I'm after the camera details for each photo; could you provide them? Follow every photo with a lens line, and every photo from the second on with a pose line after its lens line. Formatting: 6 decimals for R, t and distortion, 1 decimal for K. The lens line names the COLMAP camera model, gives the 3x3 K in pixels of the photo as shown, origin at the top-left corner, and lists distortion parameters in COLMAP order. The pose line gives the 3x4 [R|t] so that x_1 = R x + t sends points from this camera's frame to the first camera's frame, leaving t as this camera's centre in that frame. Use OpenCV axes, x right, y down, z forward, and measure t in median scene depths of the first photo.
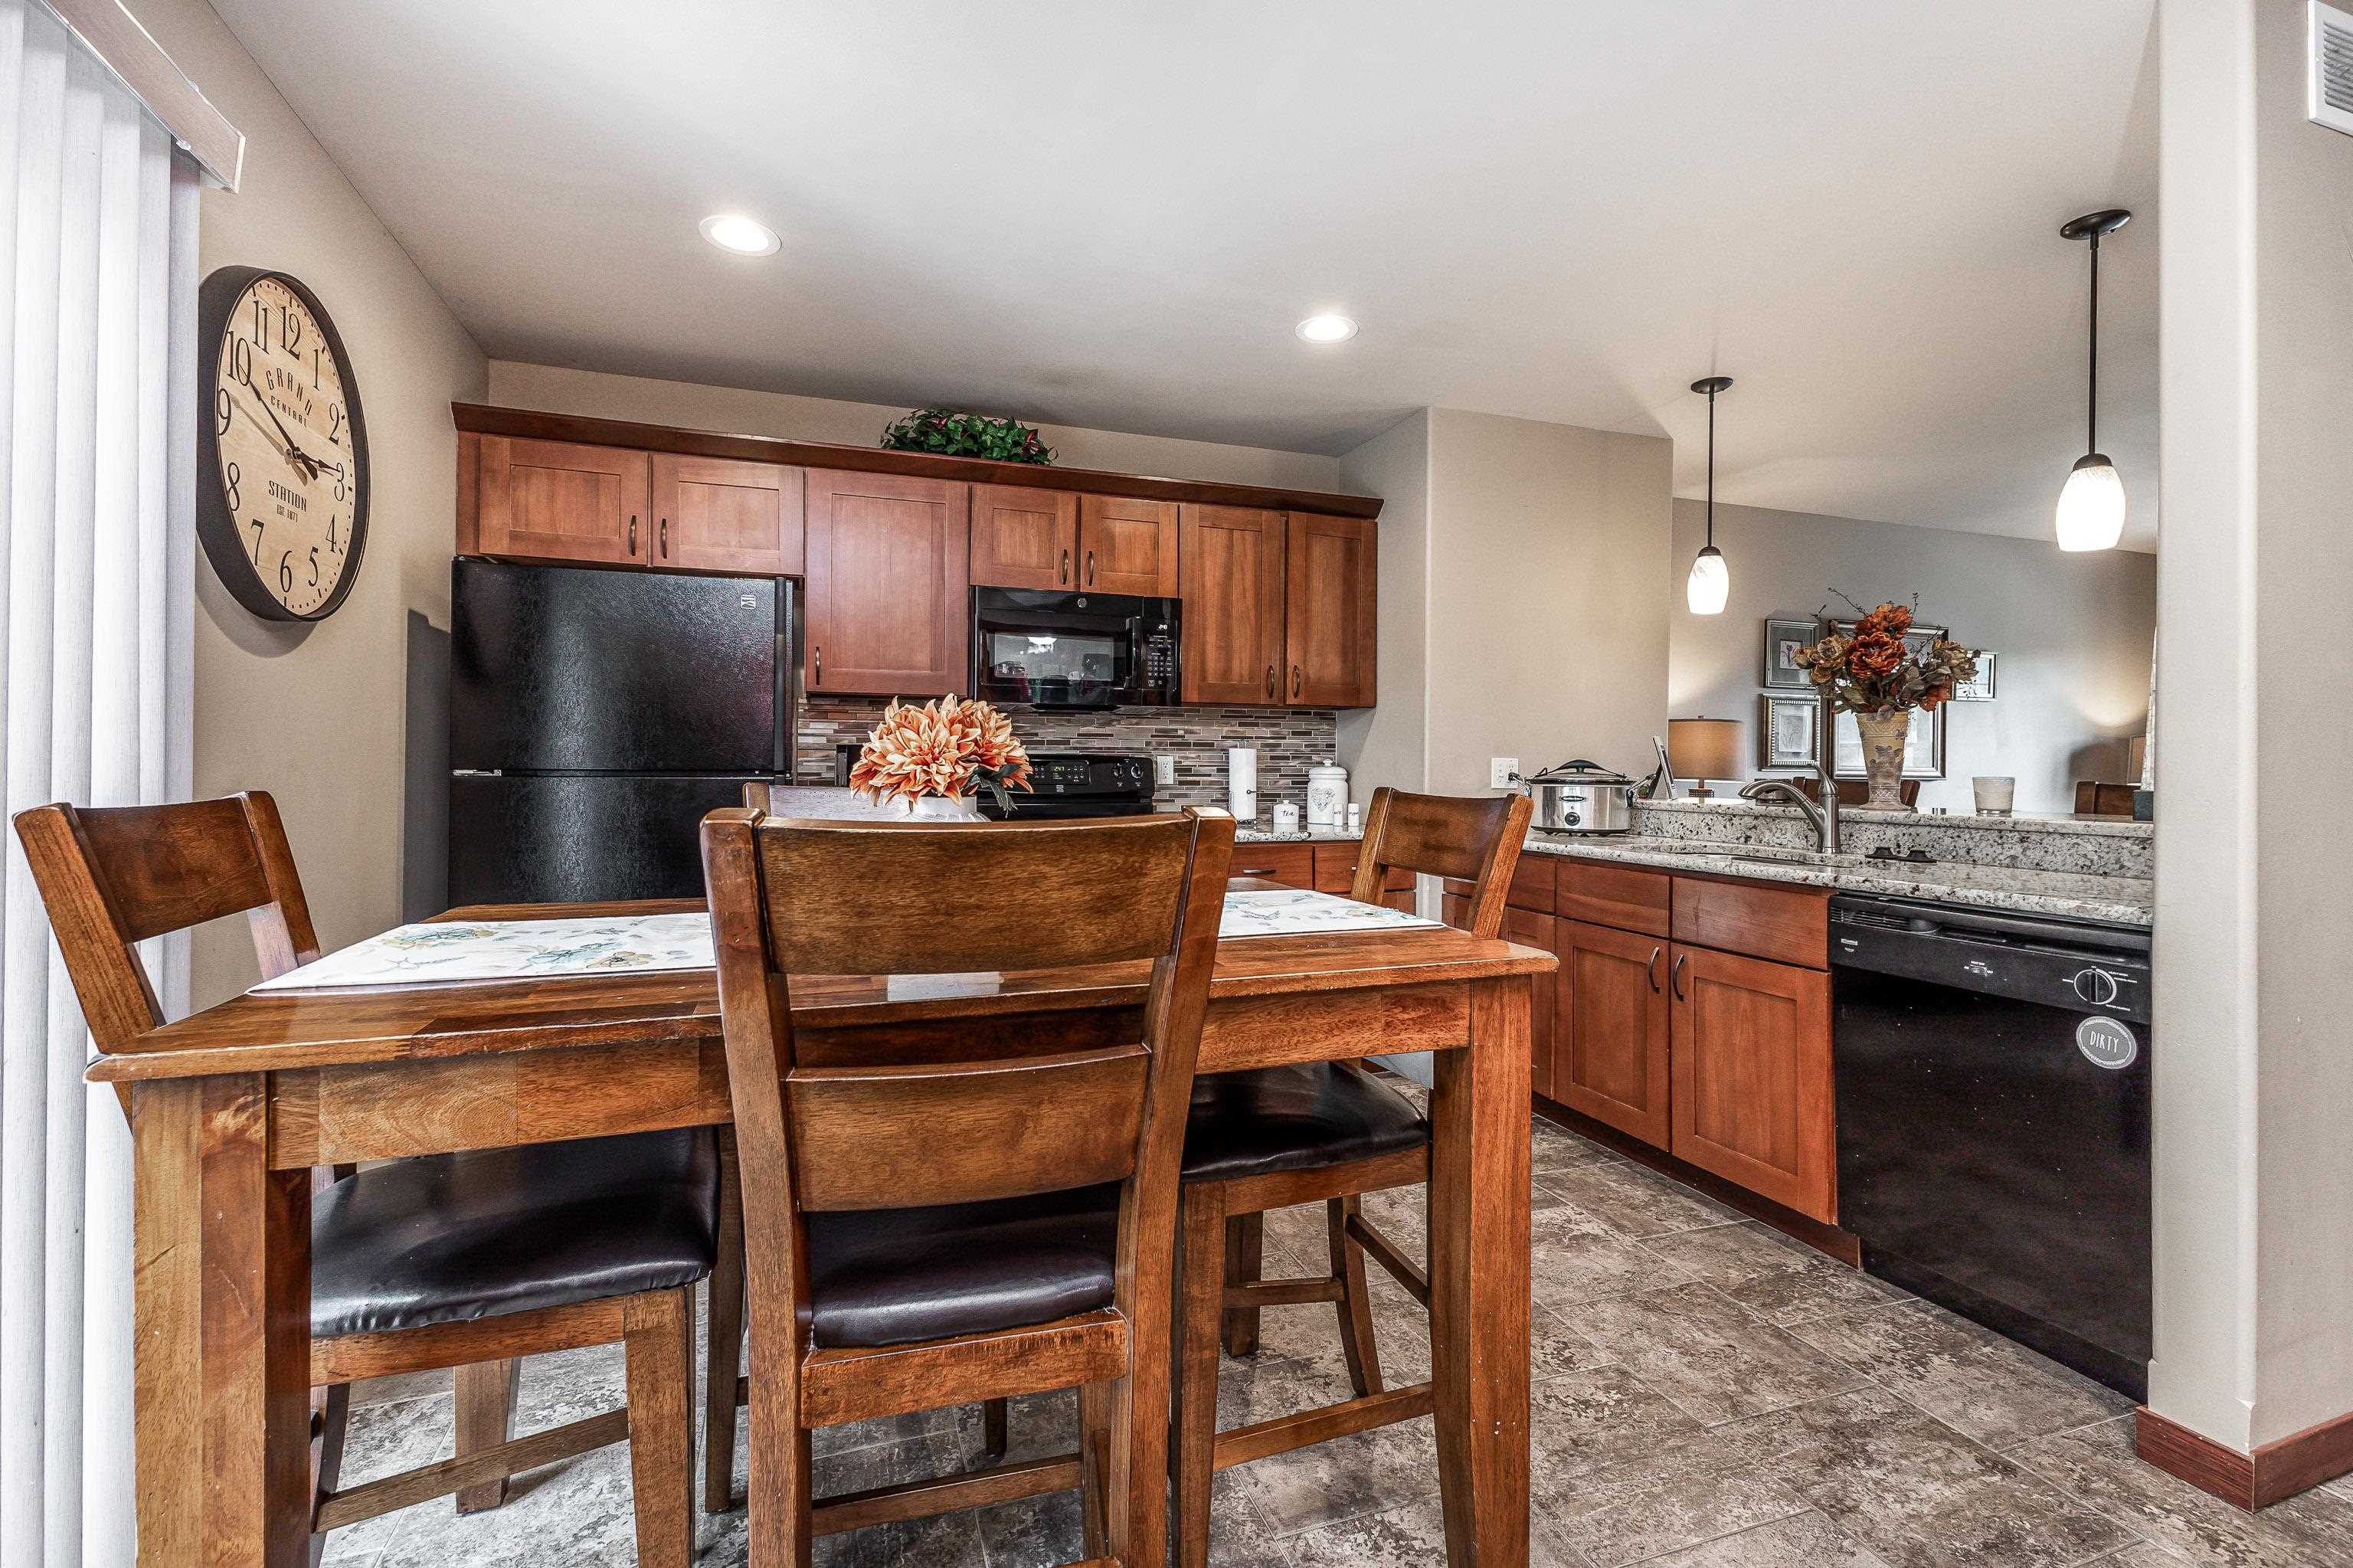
lens RADIAL K [[1049.1, 0, 1176.3], [0, 1049.1, 774.6], [0, 0, 1]] dist [0.009060, -0.000951]
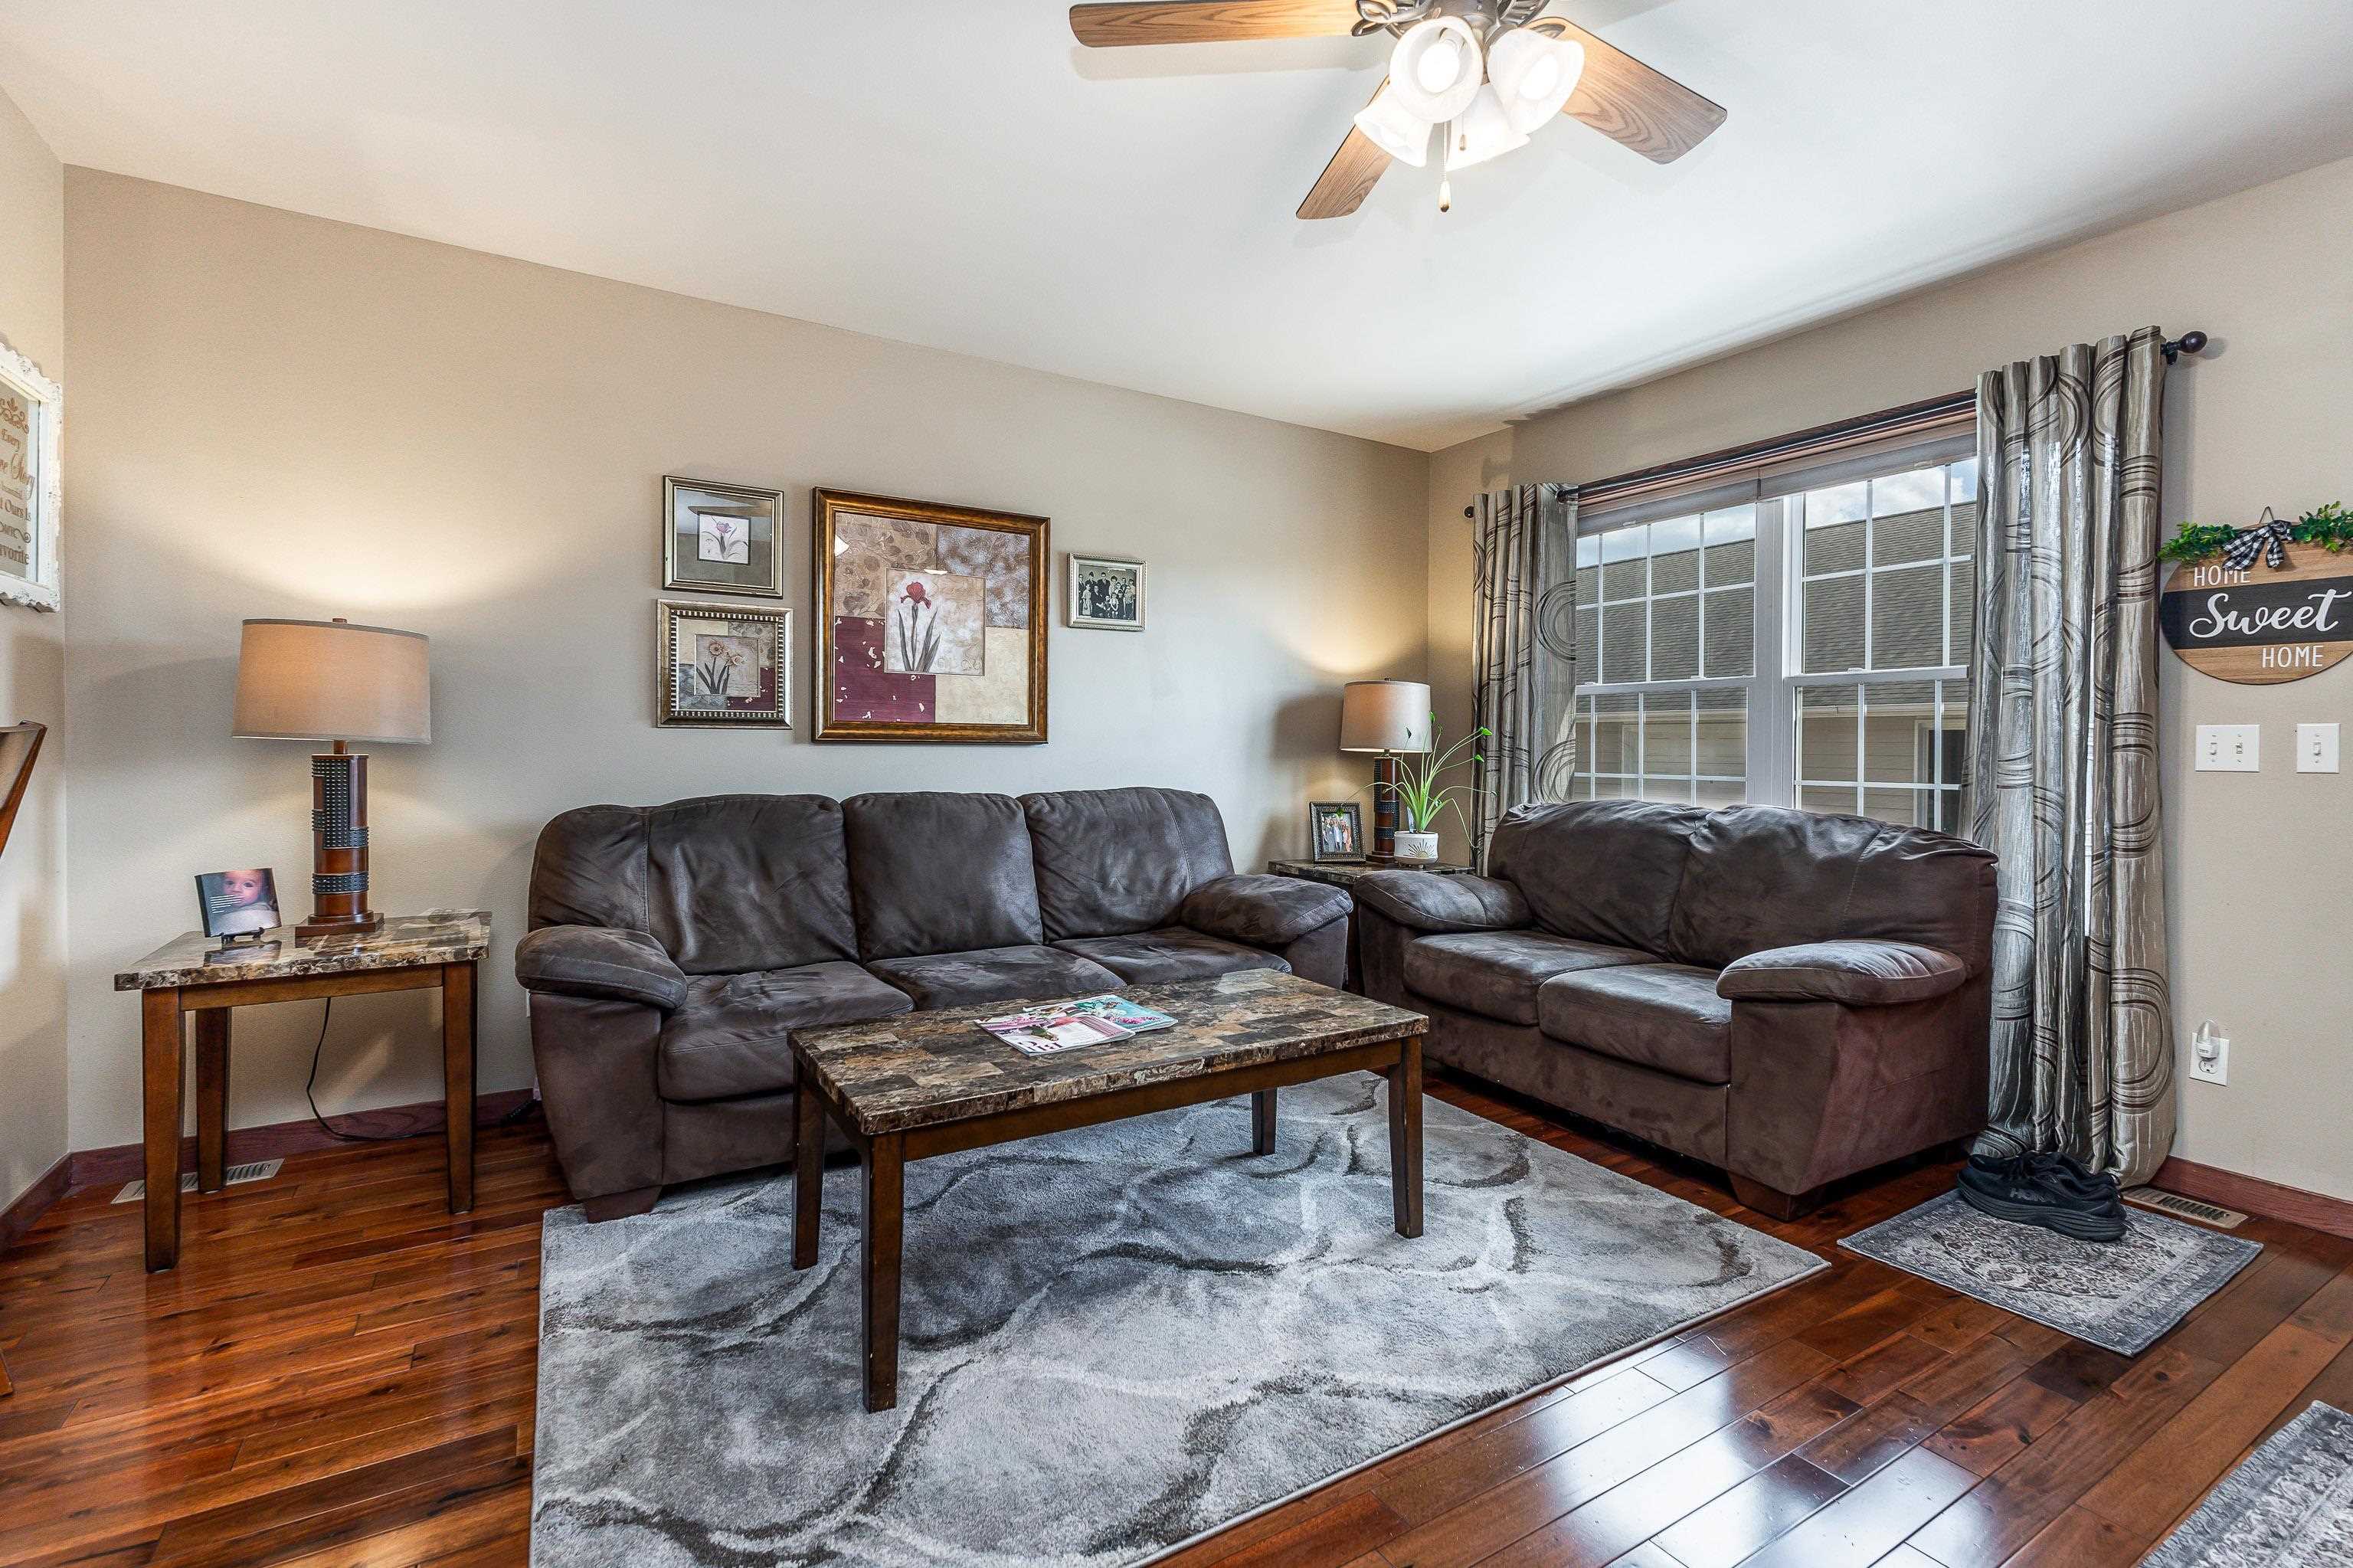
lens RADIAL K [[1060.2, 0, 1178.3], [0, 1060.2, 758.2], [0, 0, 1]] dist [-0.000157, -0.000079]
pose [[0.978396, -0.002756, 0.206721, 1.114111], [0.001692, 0.999984, 0.005325, 0.017497], [-0.206733, -0.004860, 0.978385, 0.529892]]
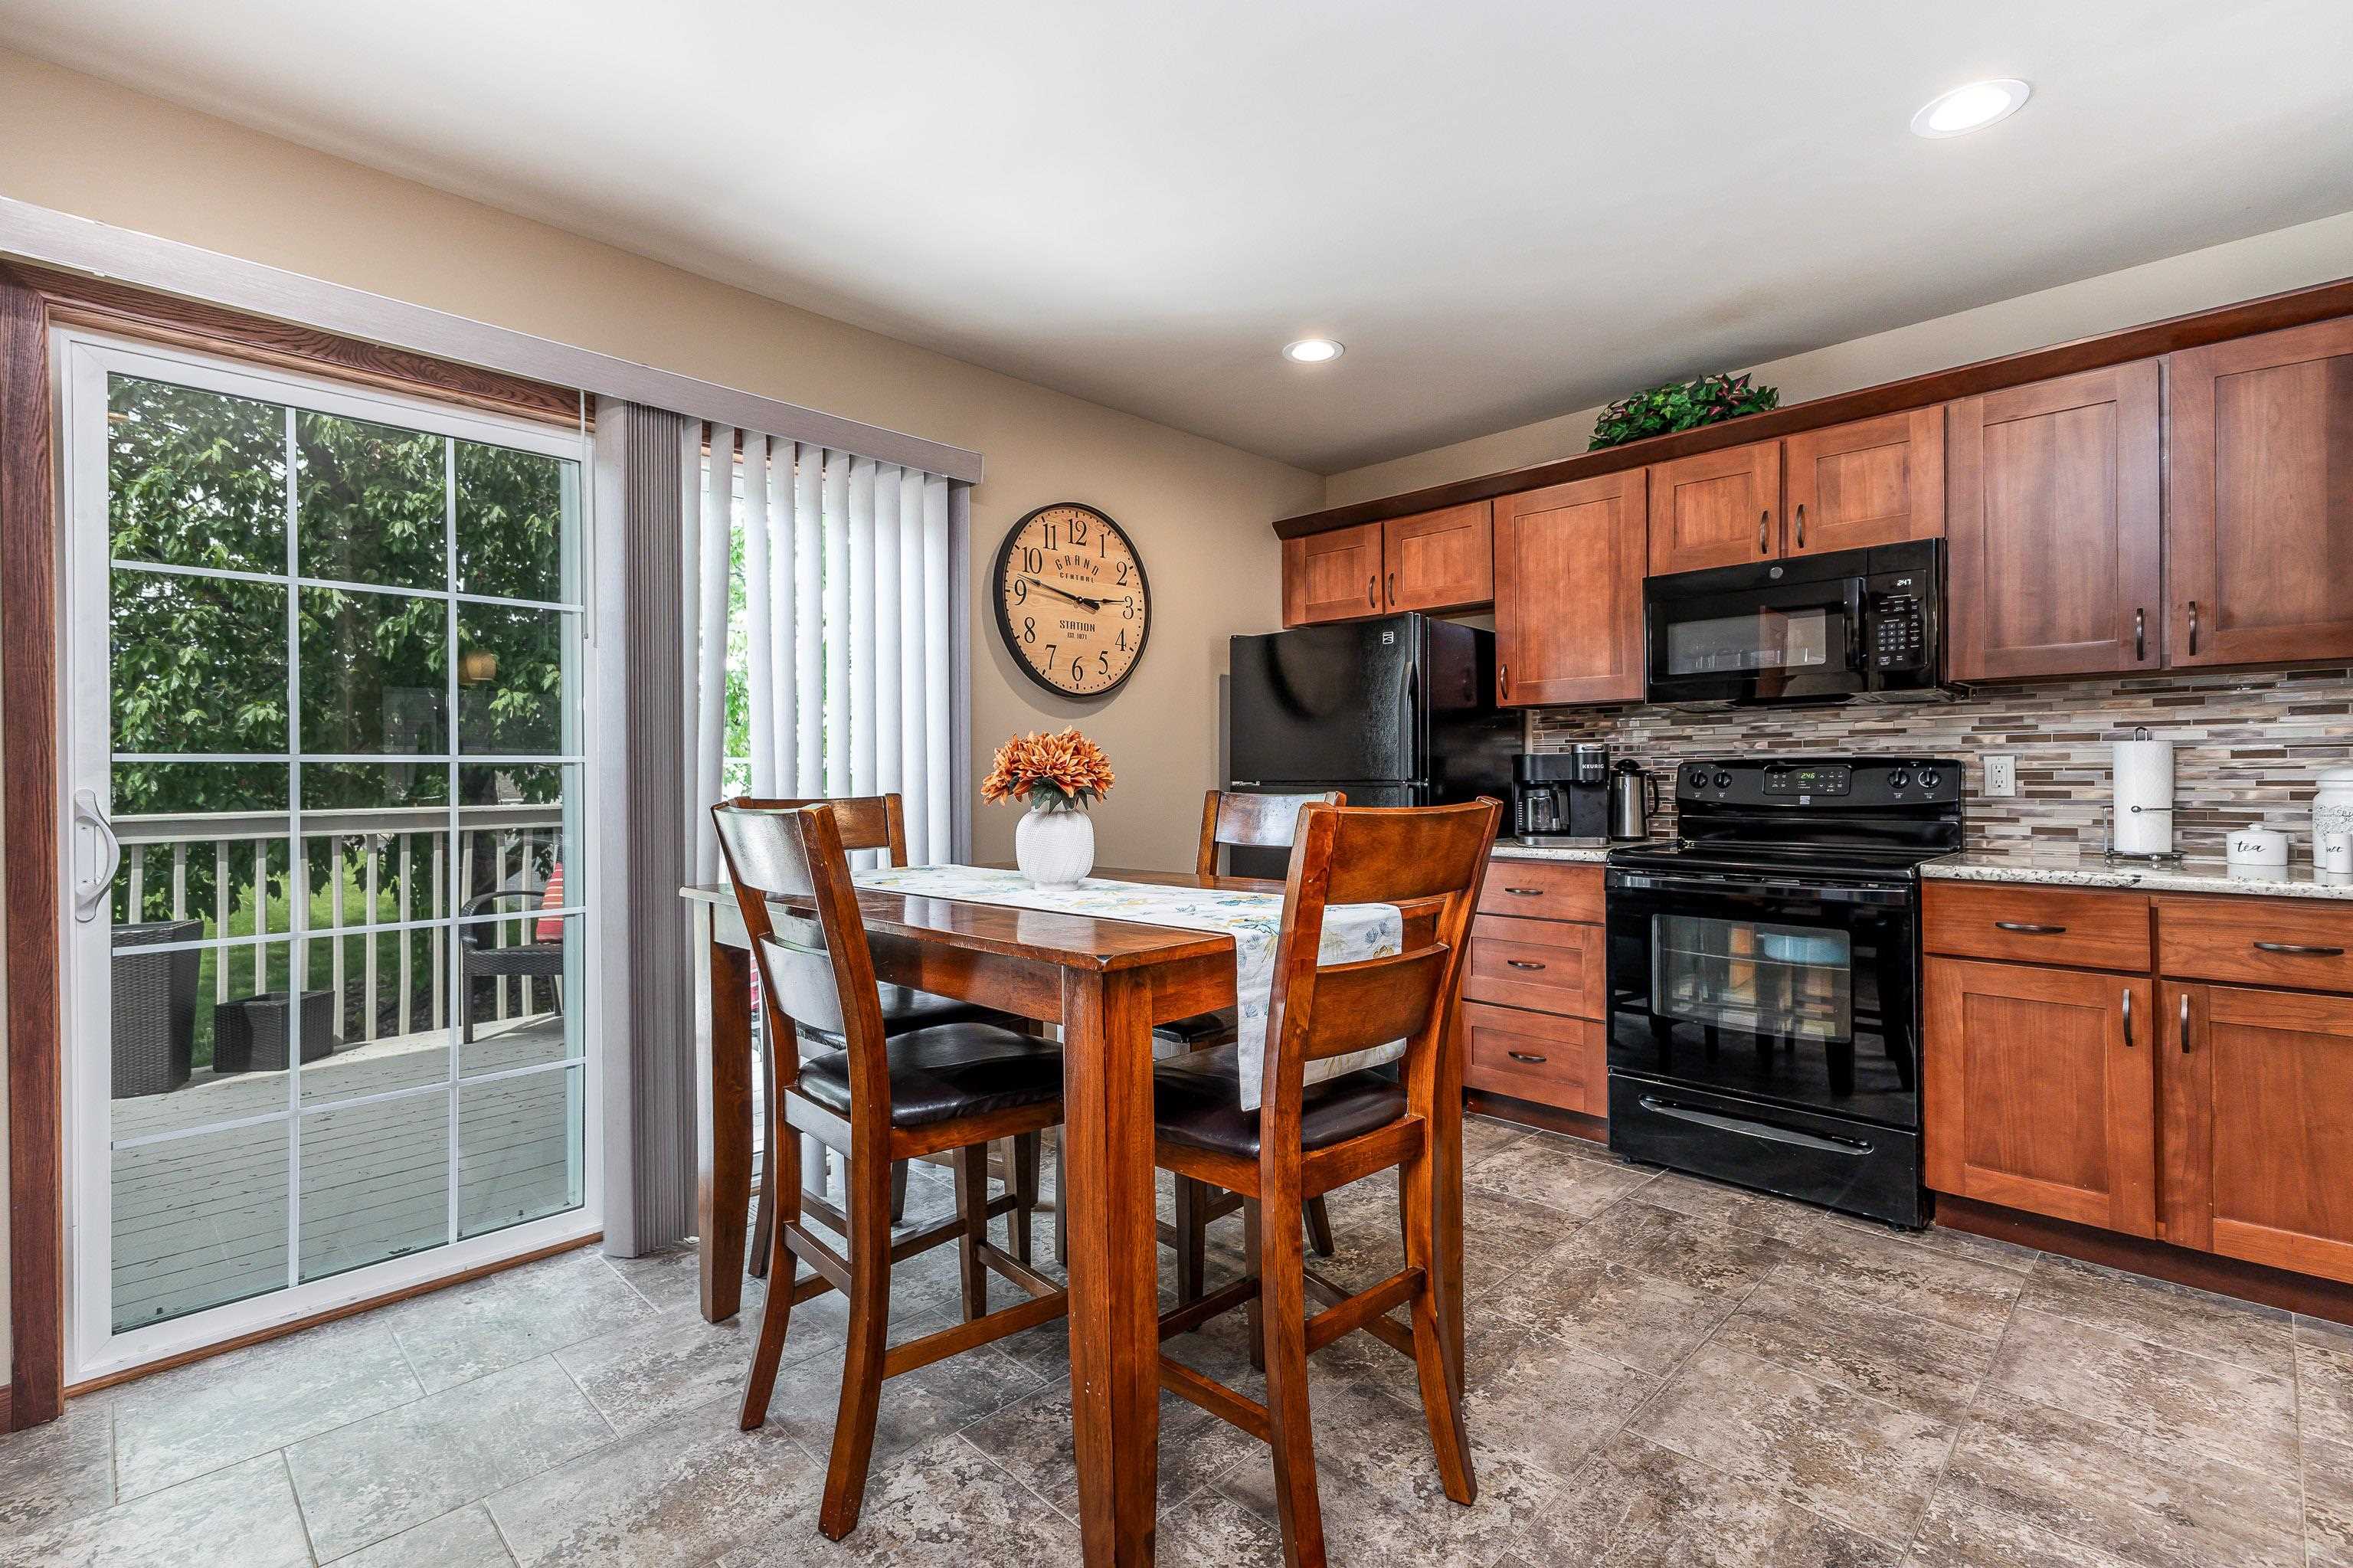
lens RADIAL K [[1049.1, 0, 1176.3], [0, 1049.1, 774.6], [0, 0, 1]] dist [0.009060, -0.000951]
pose [[0.435789, -0.009361, -0.900000, 0.473562], [0.005739, 0.999954, -0.007622, -0.003448], [0.900030, -0.001843, 0.435823, 0.241459]]
